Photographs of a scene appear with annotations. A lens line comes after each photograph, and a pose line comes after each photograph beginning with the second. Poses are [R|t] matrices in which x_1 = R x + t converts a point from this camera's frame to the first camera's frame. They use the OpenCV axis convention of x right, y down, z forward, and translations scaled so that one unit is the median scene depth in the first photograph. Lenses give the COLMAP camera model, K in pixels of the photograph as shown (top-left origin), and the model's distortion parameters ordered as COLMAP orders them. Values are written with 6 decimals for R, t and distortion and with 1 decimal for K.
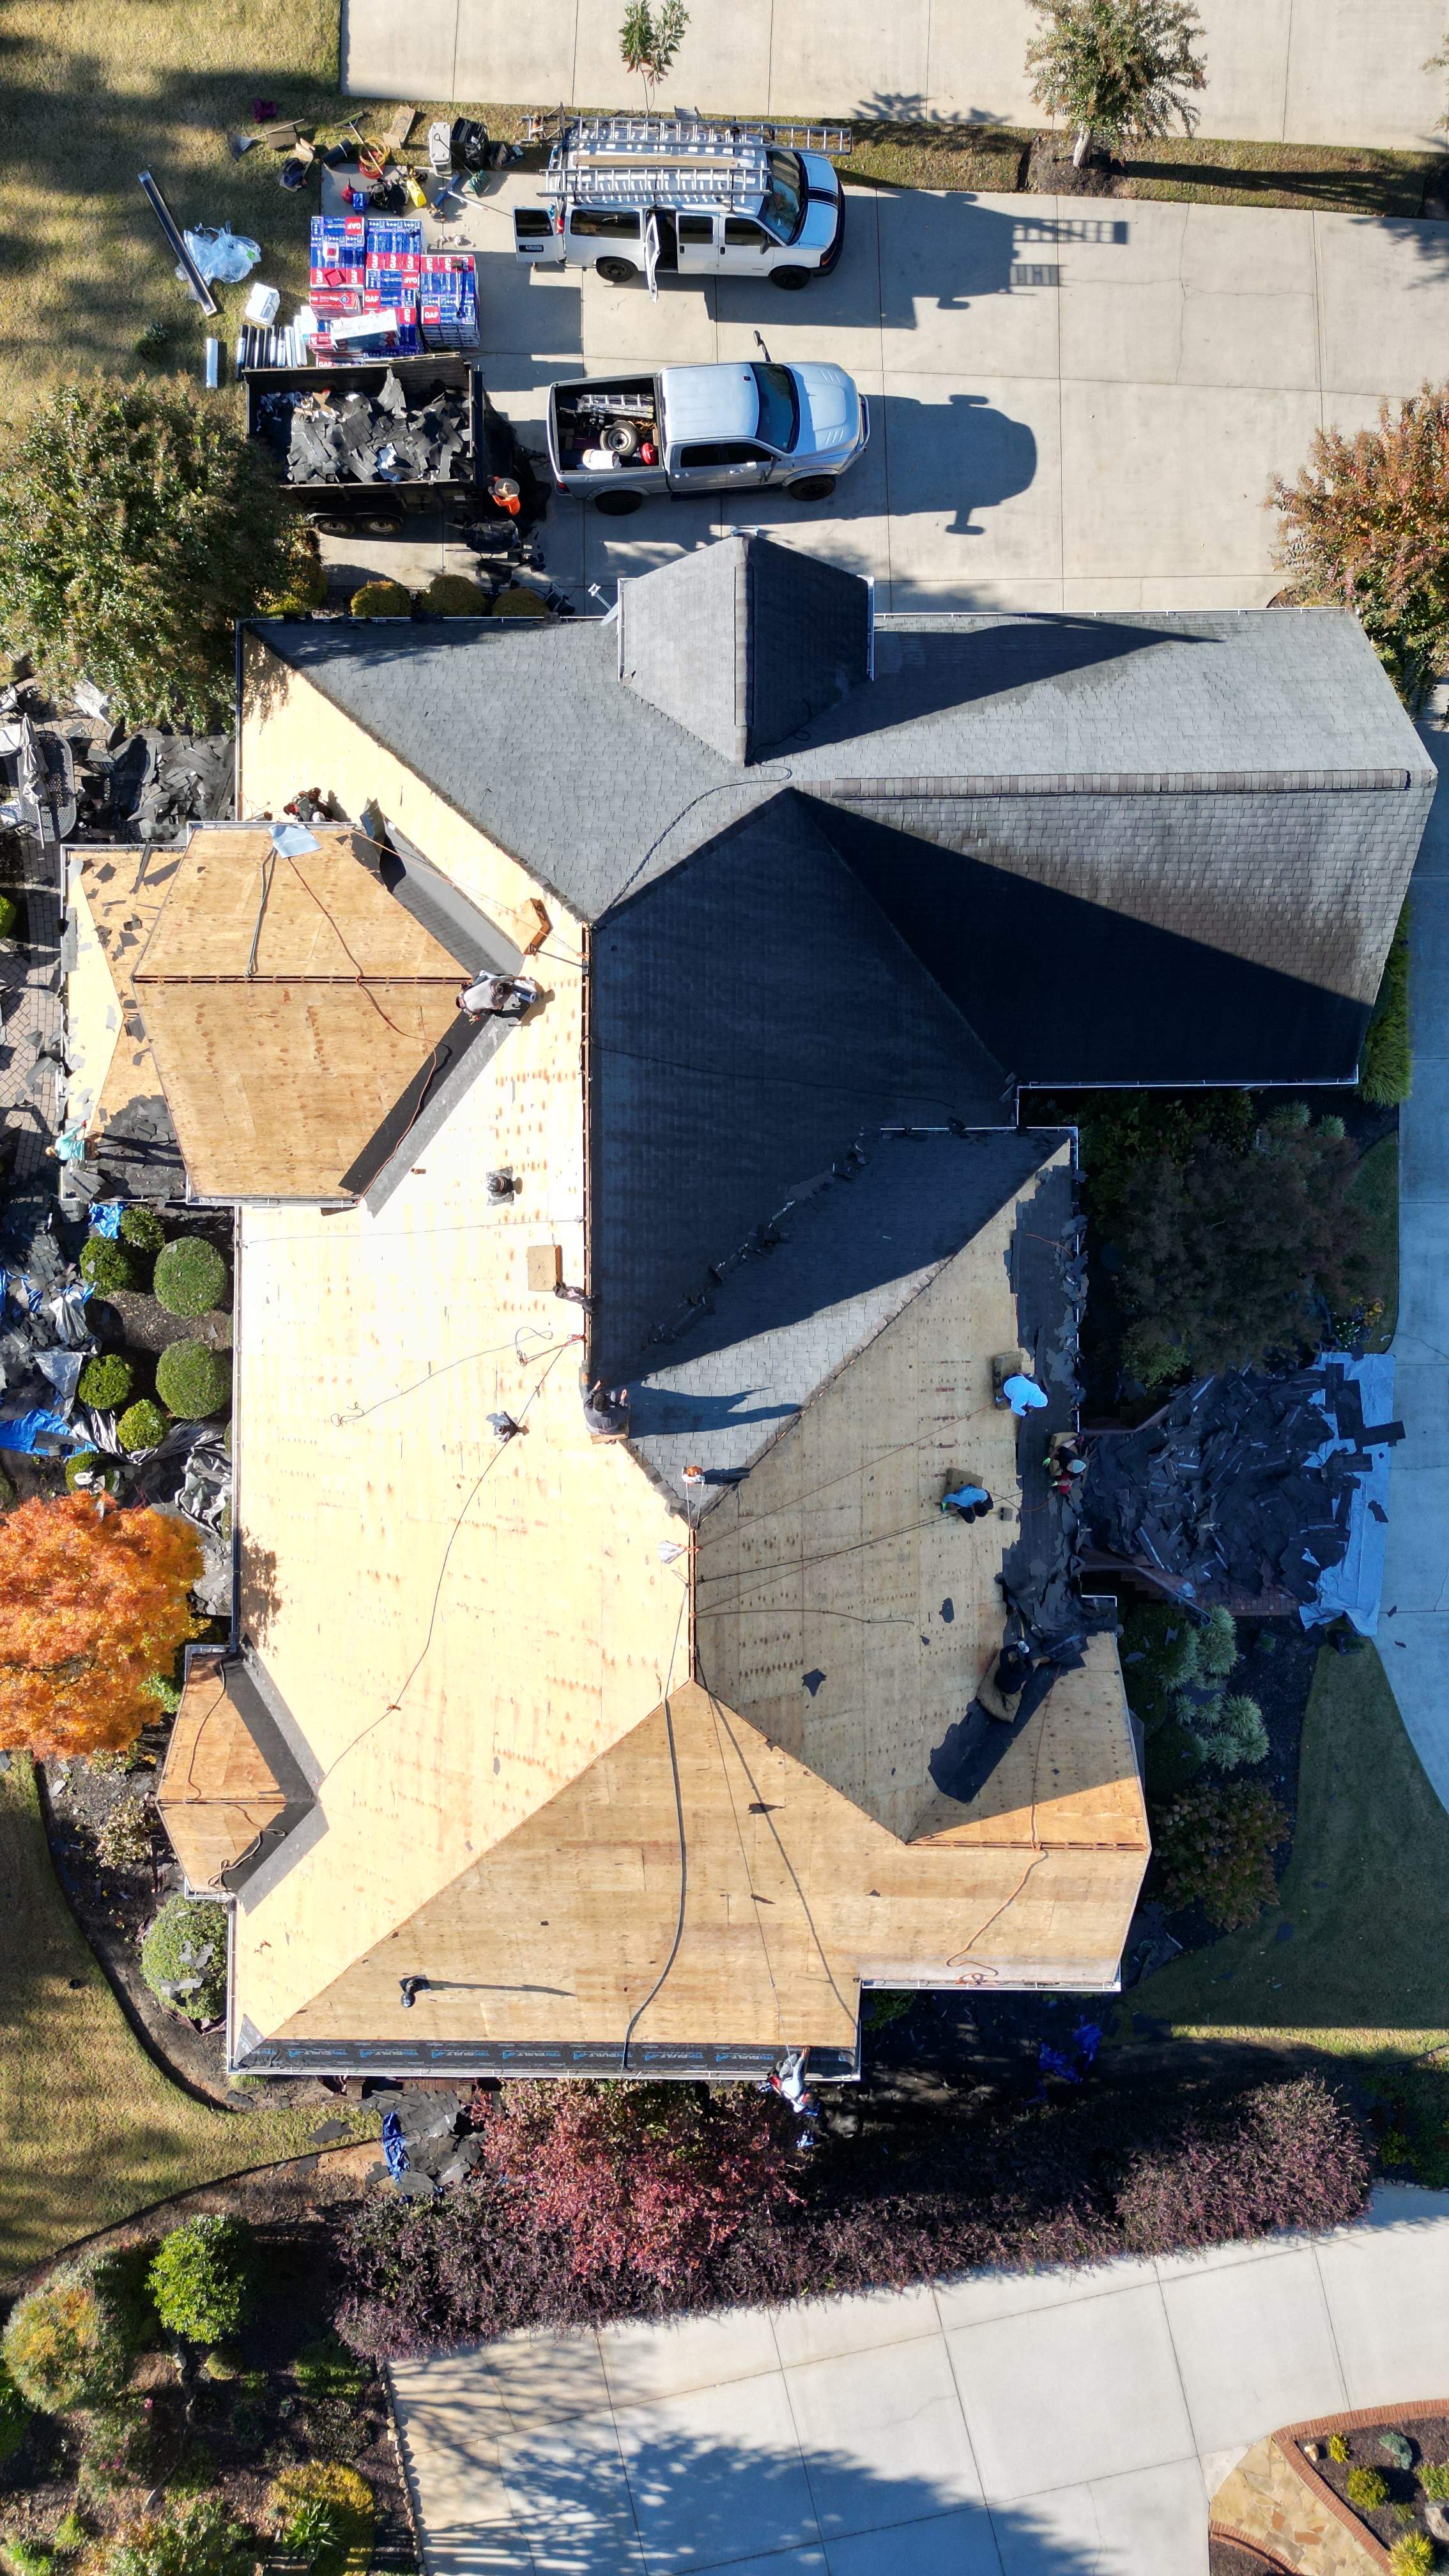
lens RADIAL K [[1806.5, 0, 724.5], [0, 1806.5, 1288.0], [0, 0, 1]] dist [0.077605, -0.069014]
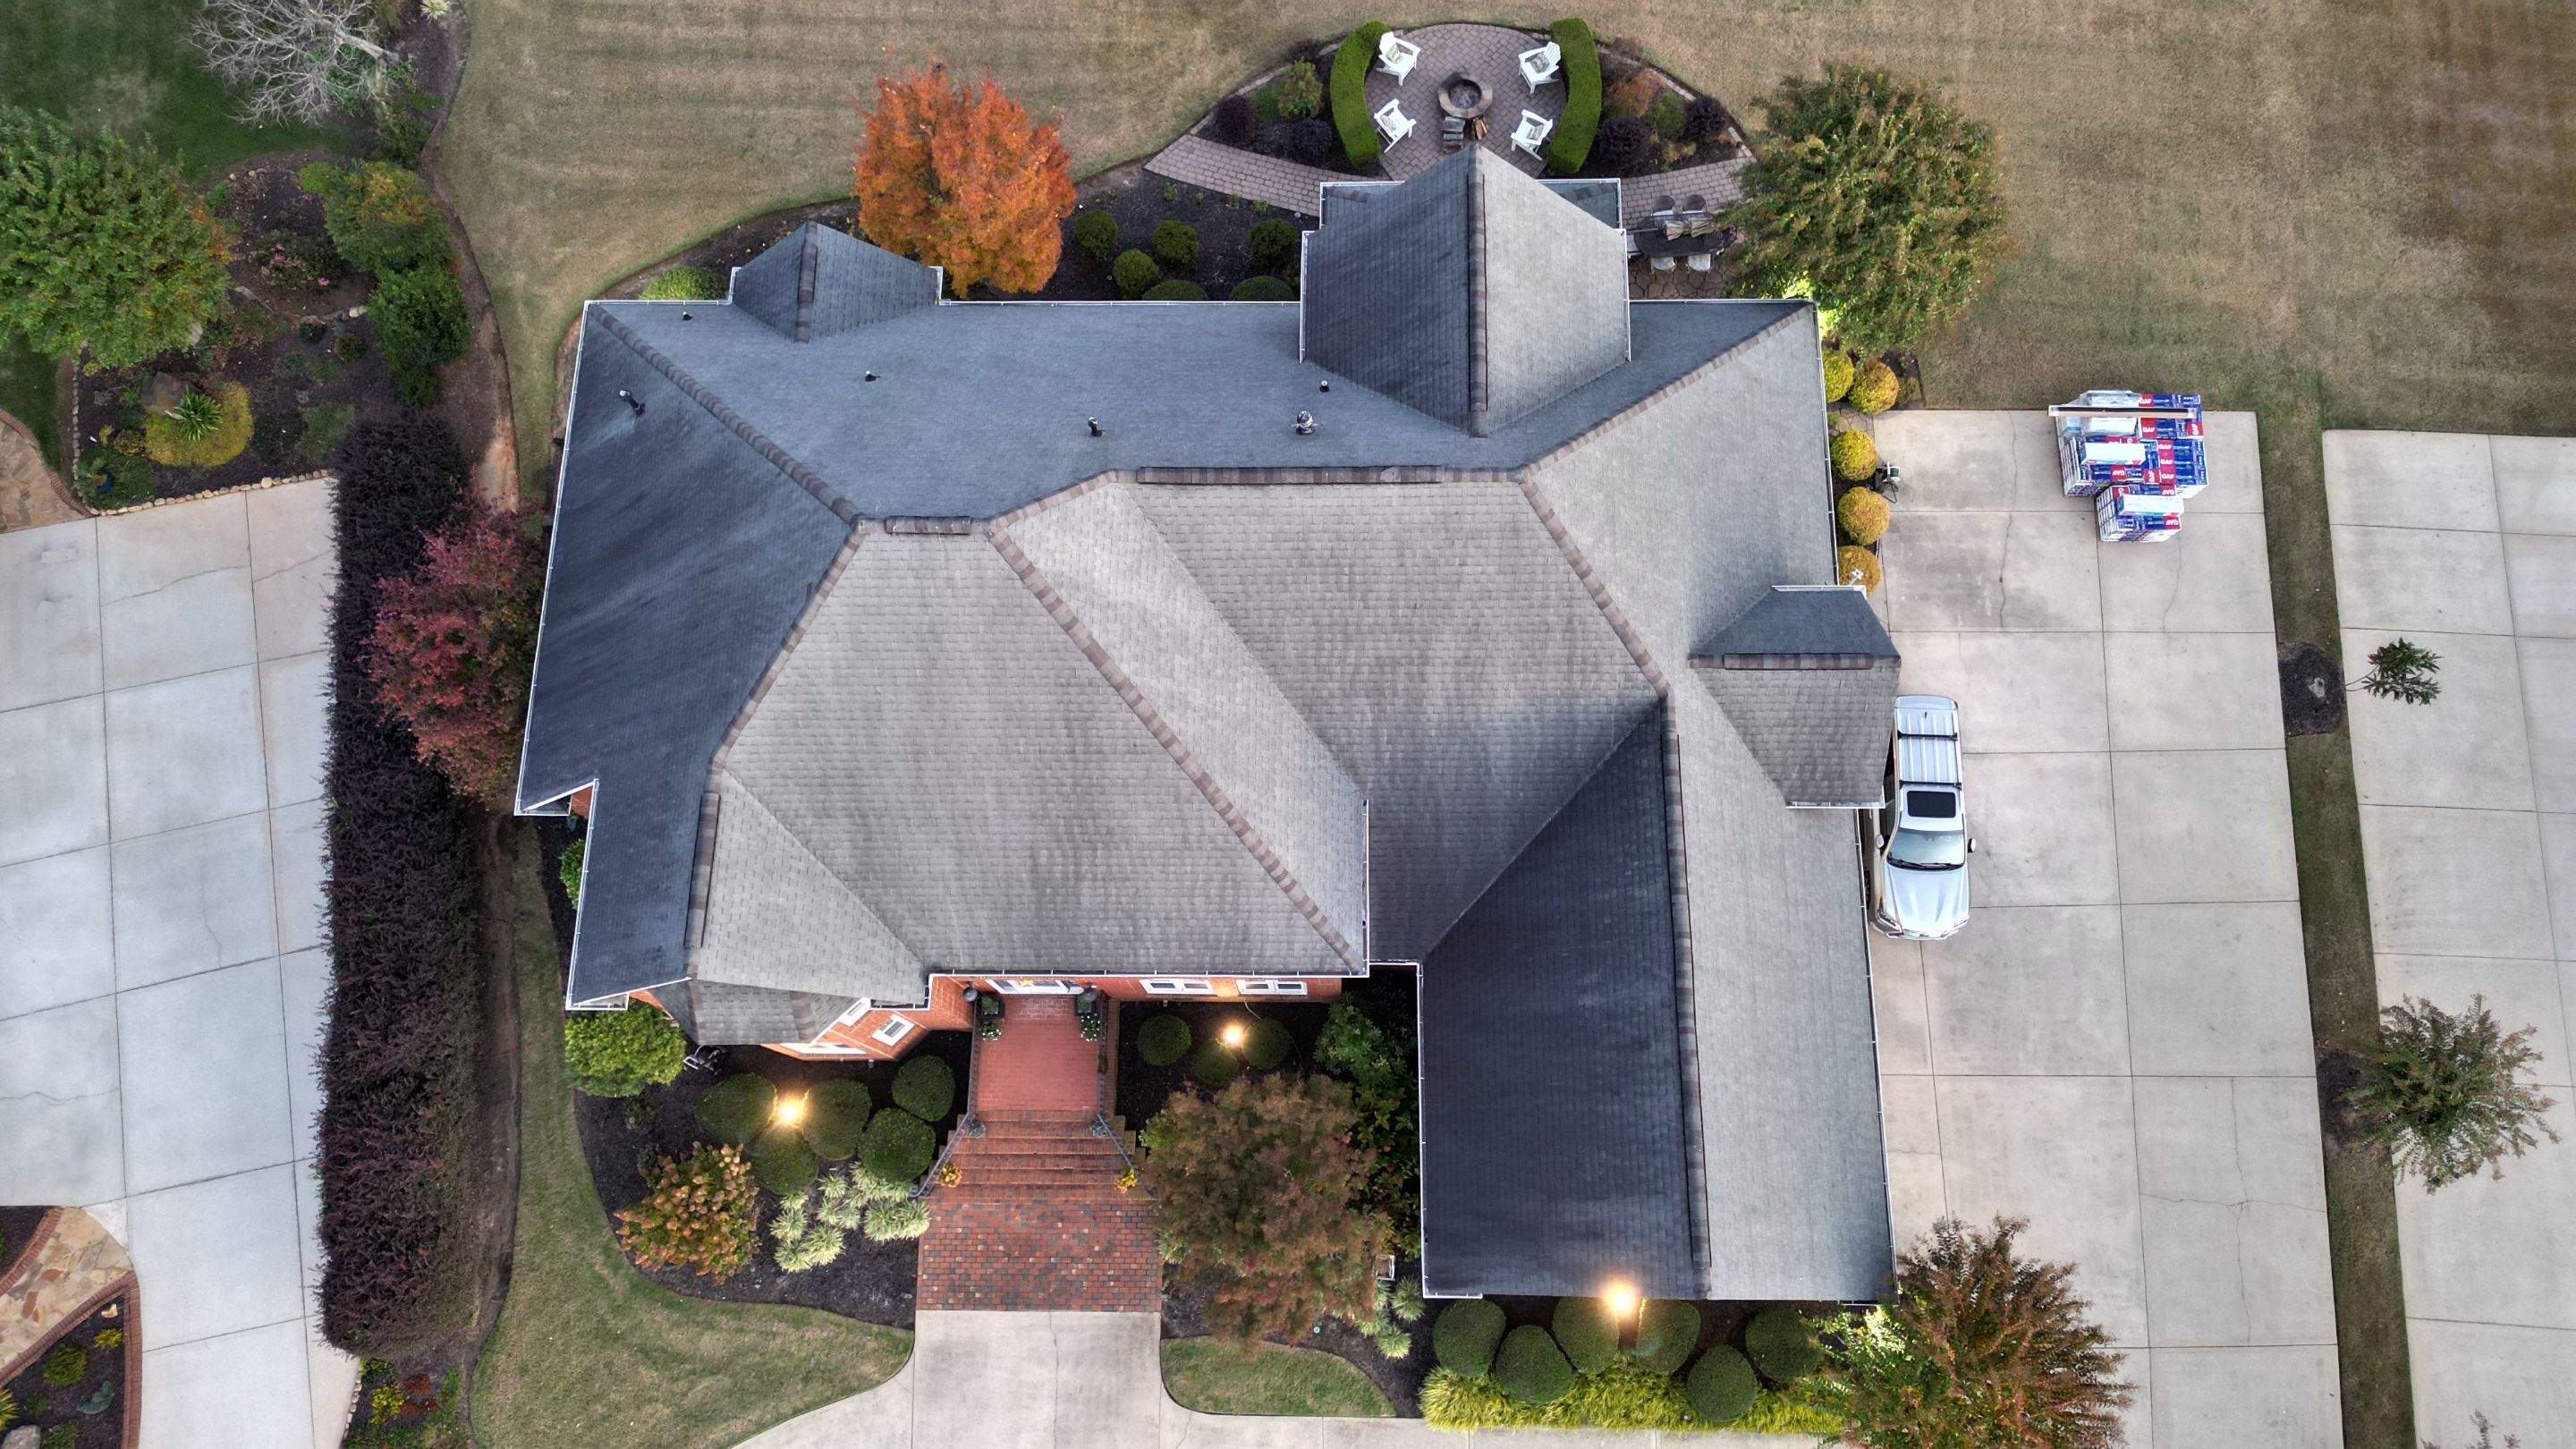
lens RADIAL K [[1810.9, 0, 1288.8], [0, 1810.9, 712.3], [0, 0, 1]] dist [0.080545, -0.072944]
pose [[-0.009711, 0.964557, -0.263695, 0.266033], [-0.999181, 0.001001, 0.040460, -0.069168], [0.039290, 0.263872, 0.963757, -0.058250]]
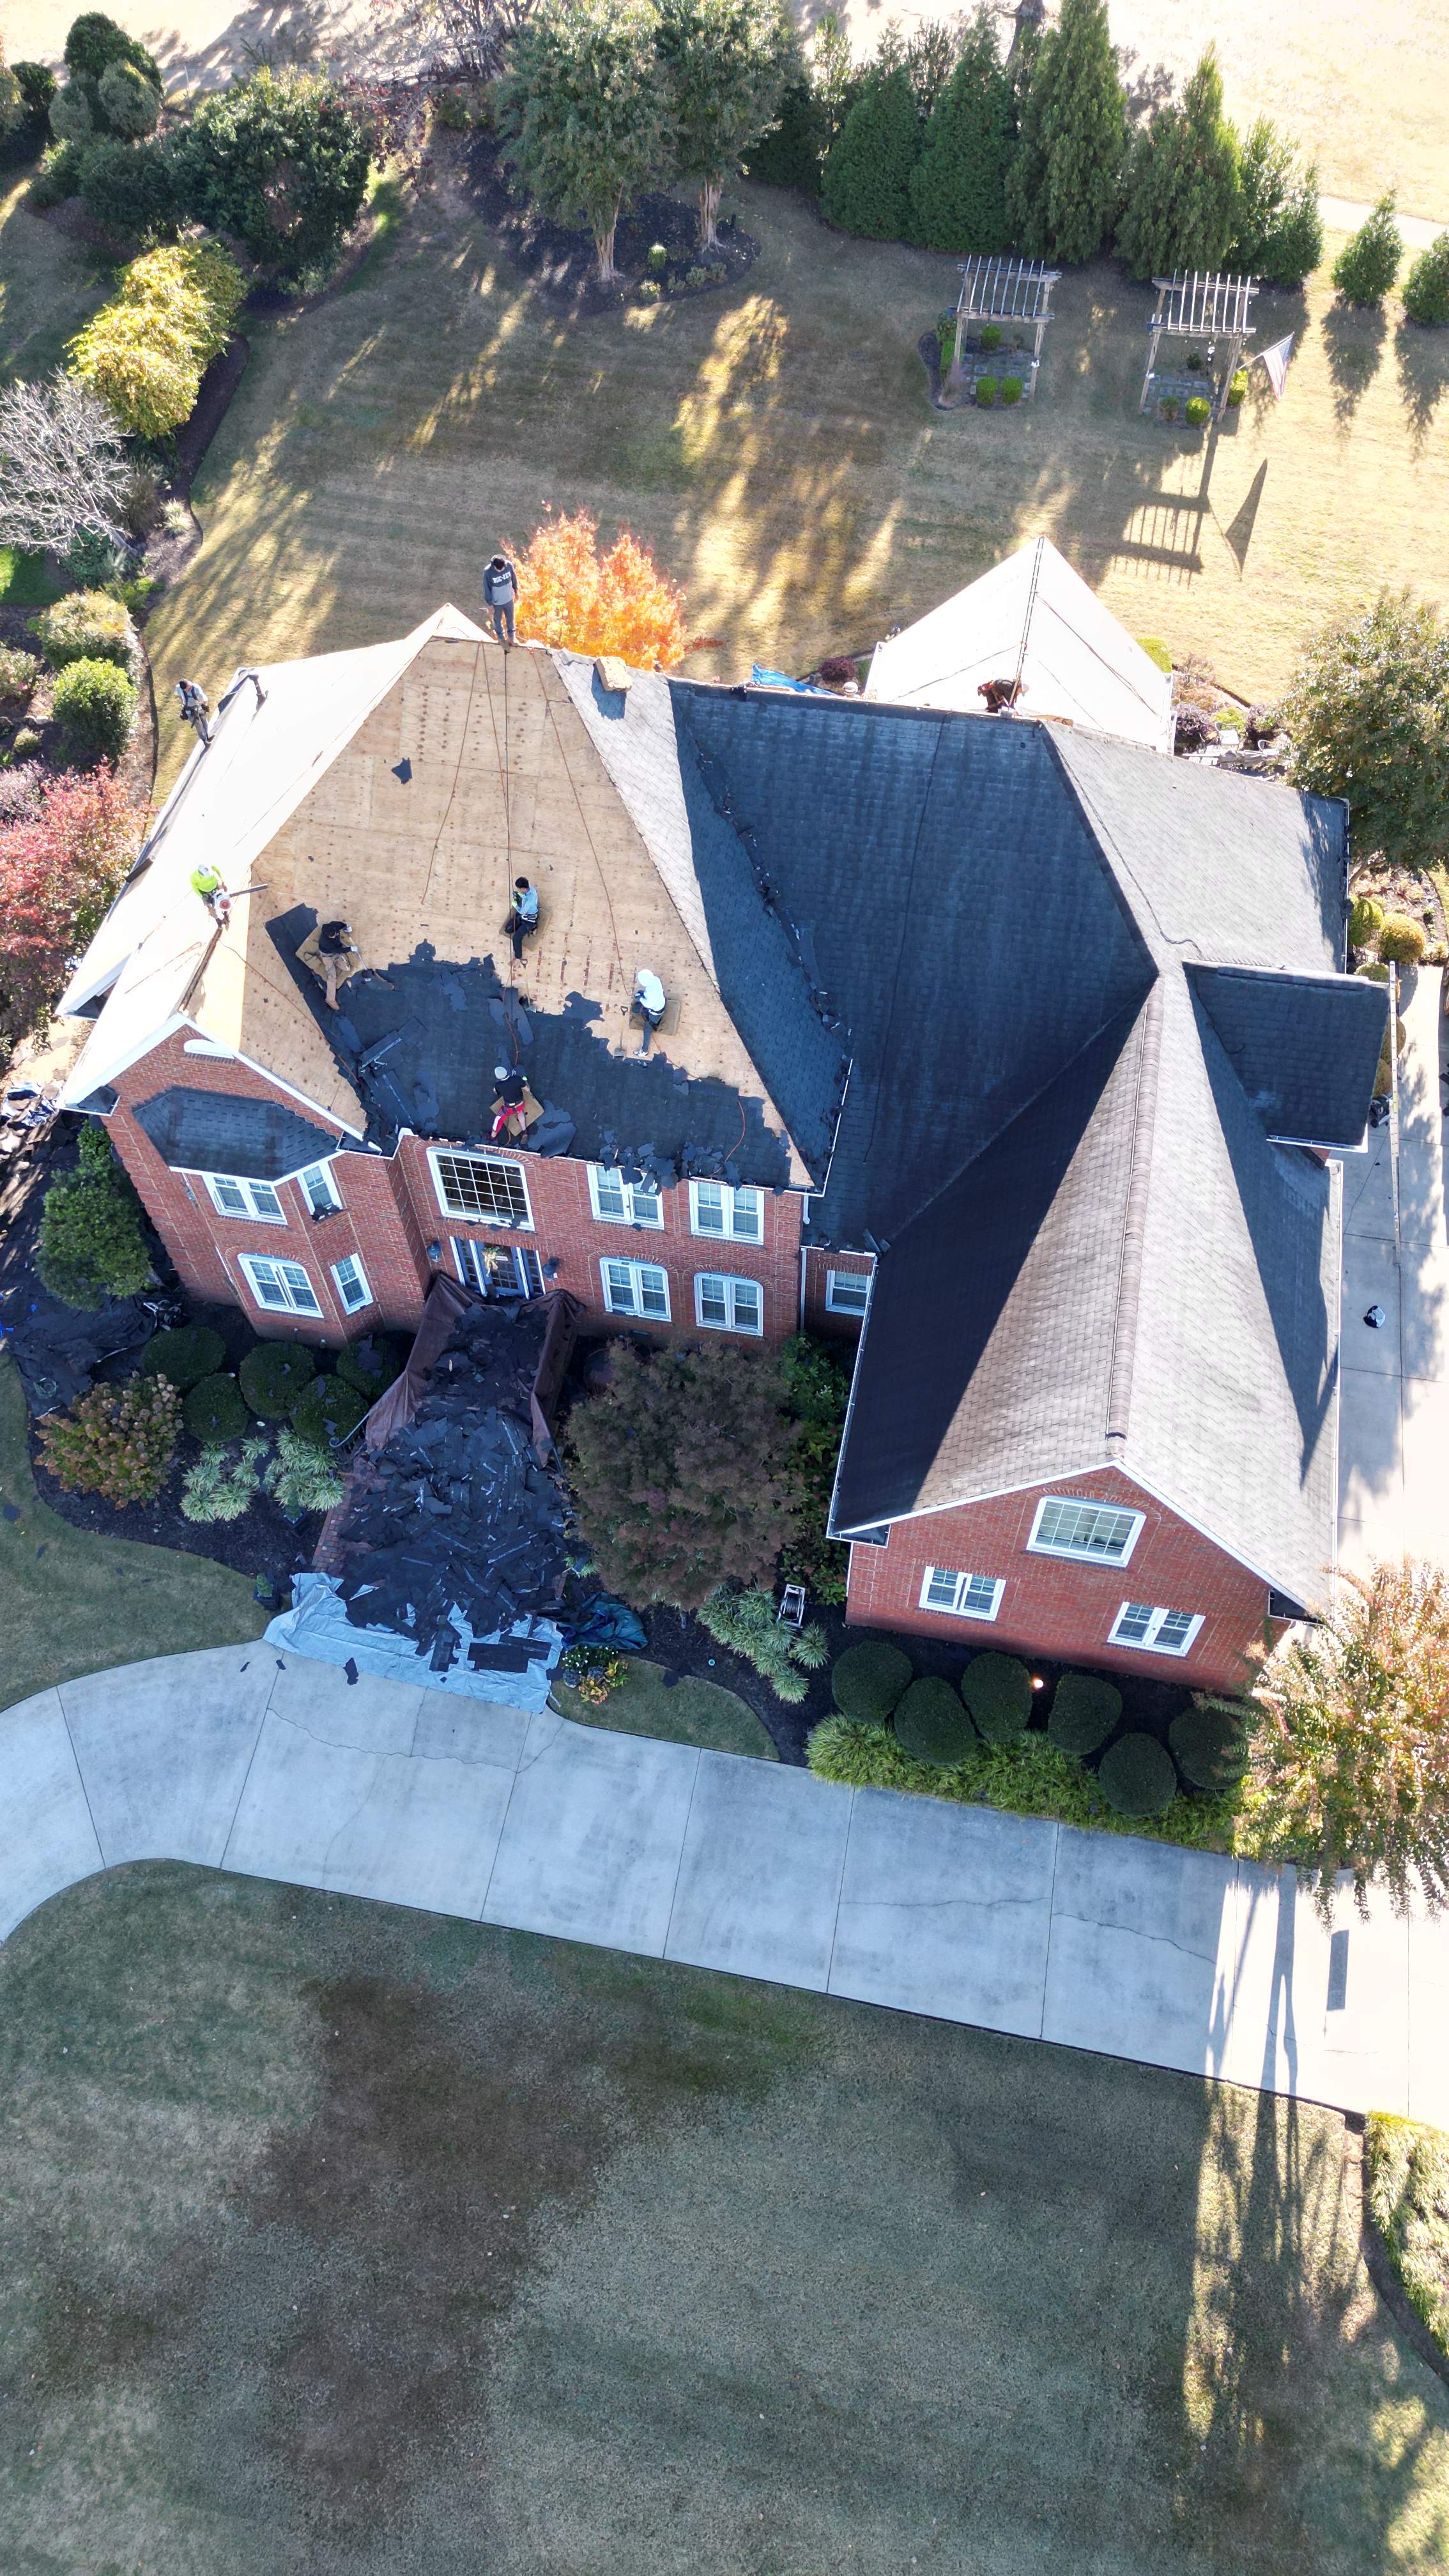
lens RADIAL K [[1806.5, 0, 724.5], [0, 1806.5, 1288.0], [0, 0, 1]] dist [0.077605, -0.069014]
pose [[-0.192776, 0.833764, -0.517374, 0.654092], [-0.980647, -0.145322, 0.131201, -0.145640], [0.034205, 0.532653, 0.845642, 0.105211]]
